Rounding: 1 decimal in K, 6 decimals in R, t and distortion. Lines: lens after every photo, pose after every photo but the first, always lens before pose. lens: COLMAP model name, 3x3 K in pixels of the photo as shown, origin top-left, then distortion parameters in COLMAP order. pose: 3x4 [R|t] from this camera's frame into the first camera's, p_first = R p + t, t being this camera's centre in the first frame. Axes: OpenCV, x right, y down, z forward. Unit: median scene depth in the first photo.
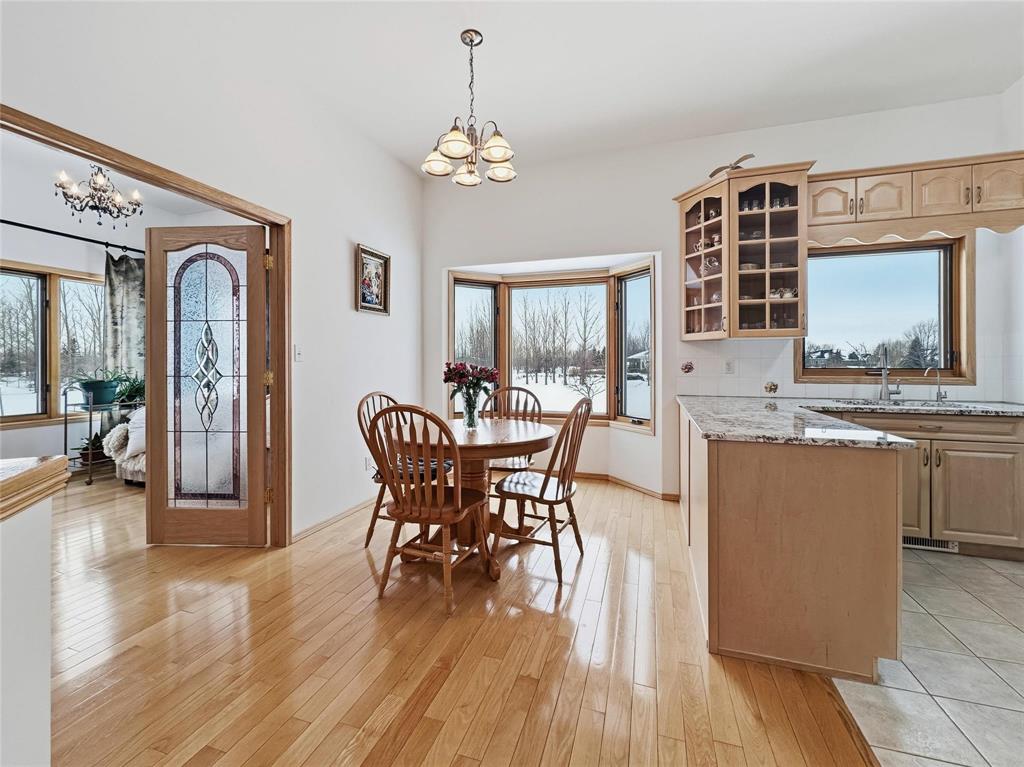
lens RADIAL K [[440.4, 0, 522.2], [0, 440.4, 352.3], [0, 0, 1]] dist [-0.002252, -0.000222]
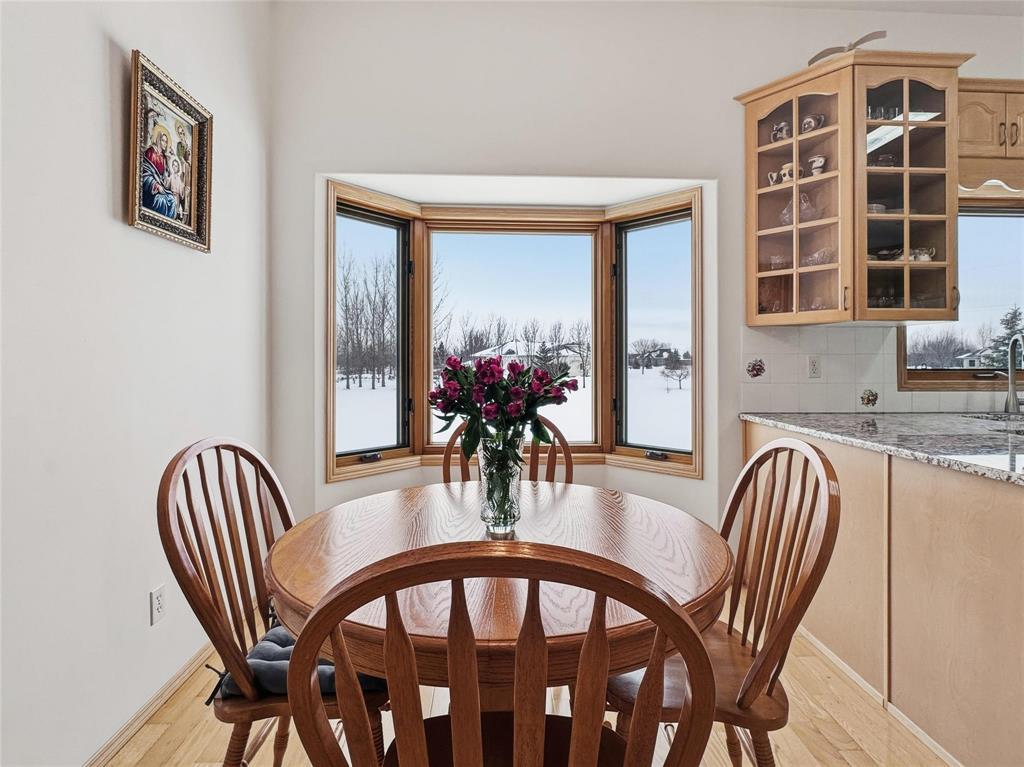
lens RADIAL K [[511.3, 0, 514.4], [0, 511.3, 355.0], [0, 0, 1]] dist [-0.006938, 0.000703]
pose [[0.938319, 0.007148, 0.345697, -0.204155], [-0.010970, 0.999898, 0.009101, 0.012670], [-0.345597, -0.012332, 0.938302, 0.444836]]
